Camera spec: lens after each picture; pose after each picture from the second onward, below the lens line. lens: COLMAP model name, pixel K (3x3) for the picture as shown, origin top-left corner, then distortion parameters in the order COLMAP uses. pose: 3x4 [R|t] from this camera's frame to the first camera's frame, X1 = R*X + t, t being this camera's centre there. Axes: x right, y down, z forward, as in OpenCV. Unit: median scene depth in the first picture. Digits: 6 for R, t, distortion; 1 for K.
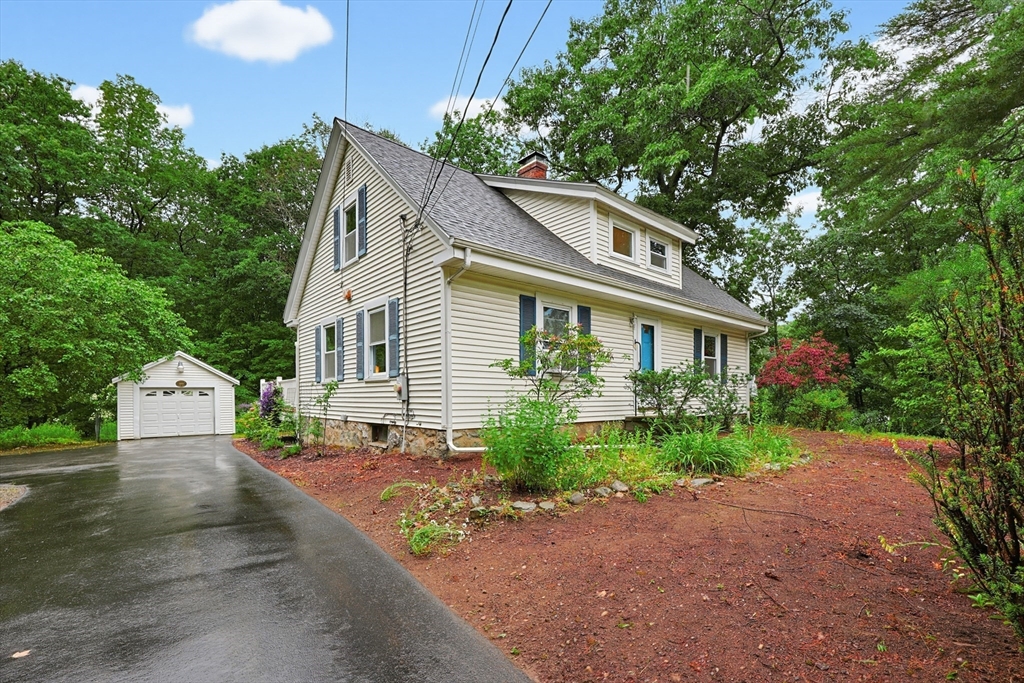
lens RADIAL K [[448.1, 0, 510.9], [0, 448.1, 395.9], [0, 0, 1]] dist [-0.003453, 0.000664]
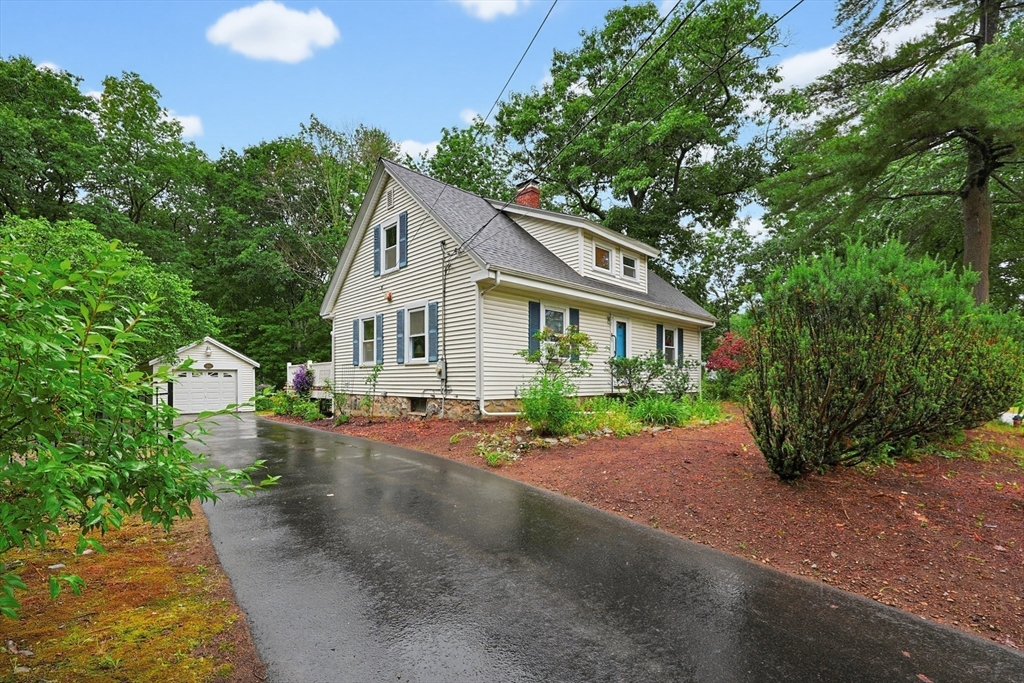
lens RADIAL K [[448.1, 0, 508.2], [0, 448.1, 379.1], [0, 0, 1]] dist [-0.003453, 0.000664]
pose [[0.998220, 0.003686, 0.059526, -0.066143], [-0.003541, 0.999990, -0.002545, 0.006993], [-0.059535, 0.002330, 0.998224, -0.185270]]
